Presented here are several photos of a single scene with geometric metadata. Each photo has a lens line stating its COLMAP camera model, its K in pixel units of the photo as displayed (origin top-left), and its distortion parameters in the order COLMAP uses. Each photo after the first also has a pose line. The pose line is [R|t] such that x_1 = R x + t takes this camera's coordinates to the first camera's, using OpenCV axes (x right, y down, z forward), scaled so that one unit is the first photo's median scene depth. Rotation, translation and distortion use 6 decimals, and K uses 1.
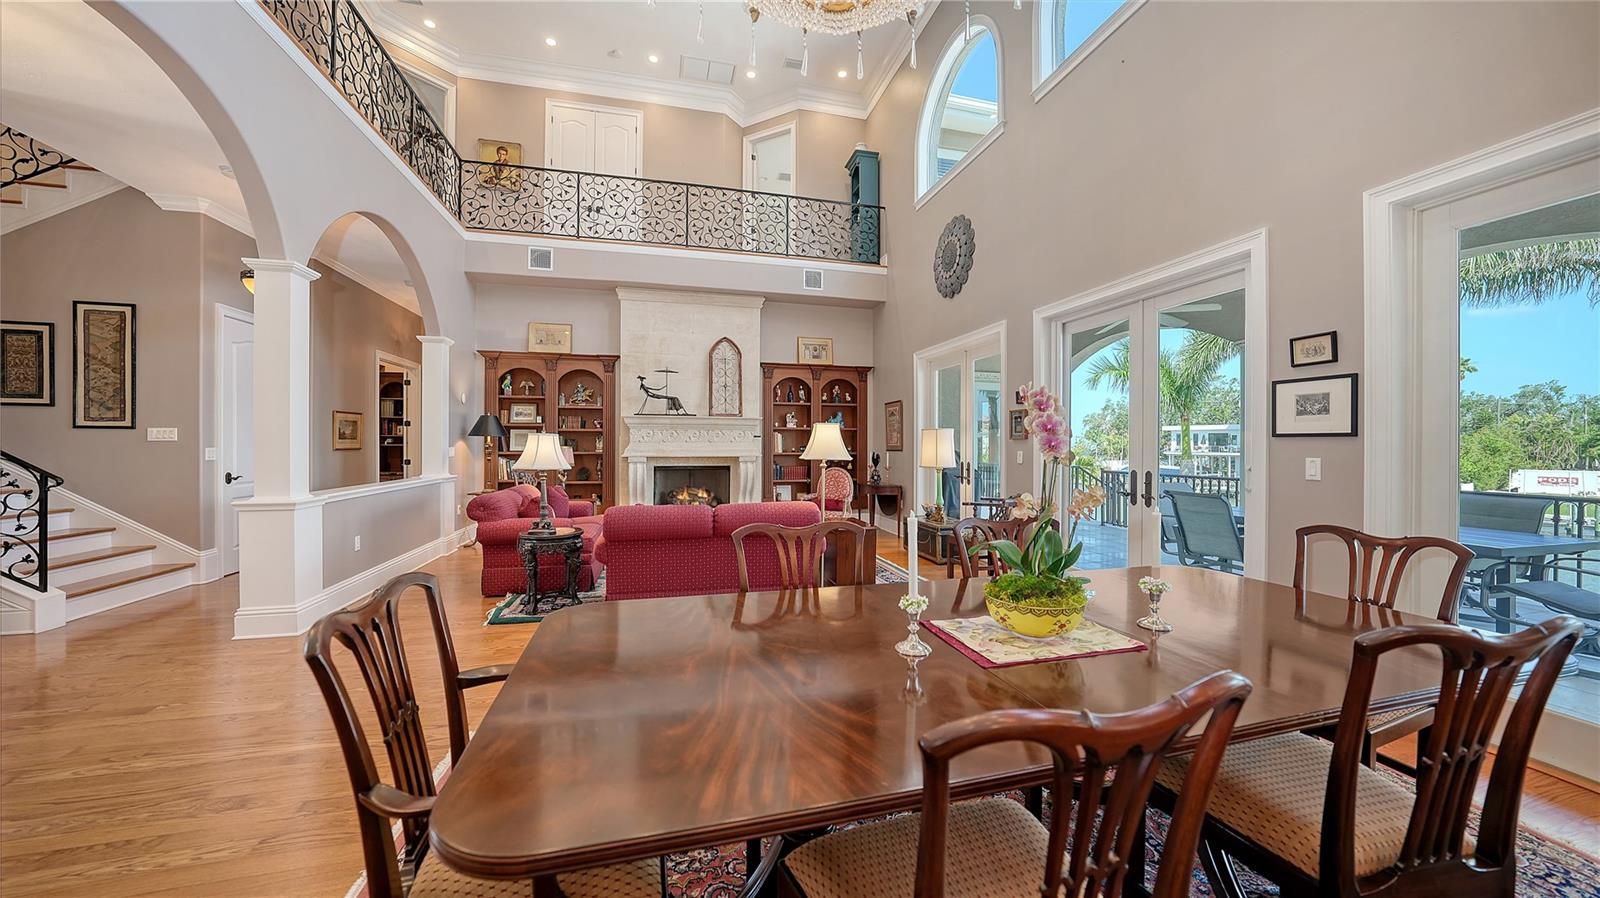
lens RADIAL K [[551.7, 0, 813.3], [0, 551.7, 446.8], [0, 0, 1]] dist [-0.011907, 0.000111]
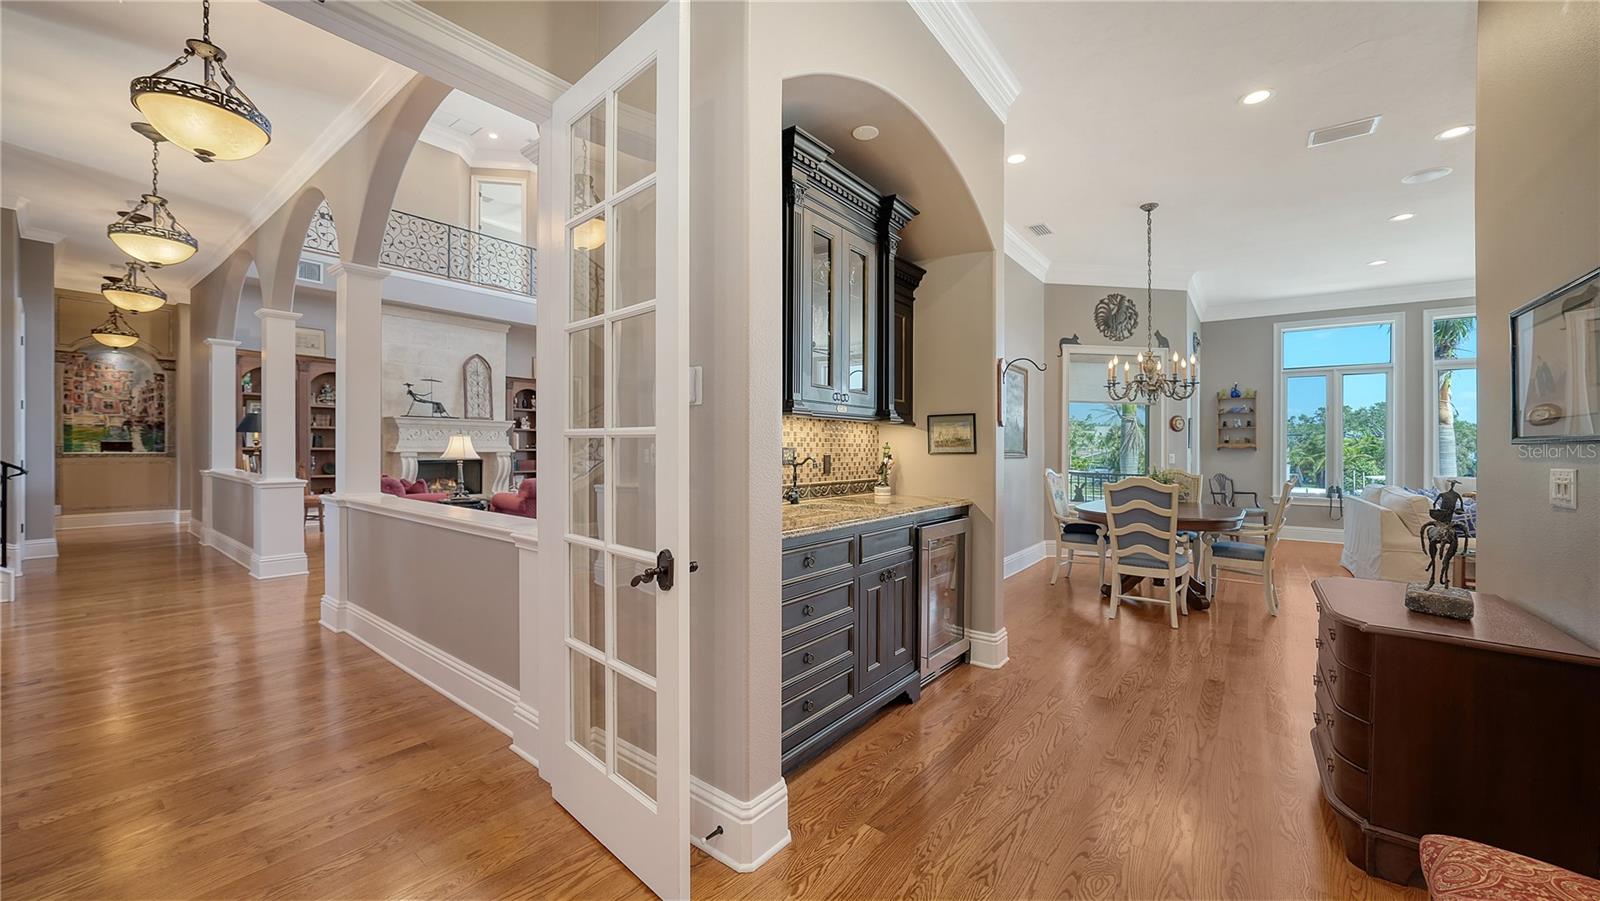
lens RADIAL K [[592.3, 0, 813.6], [0, 592.3, 454.1], [0, 0, 1]] dist [-0.017744, 0.002322]
pose [[0.781494, -0.003182, 0.623904, -0.406904], [-0.006331, 0.999895, 0.013030, 0.000138], [-0.623880, -0.014133, 0.781392, -0.502071]]
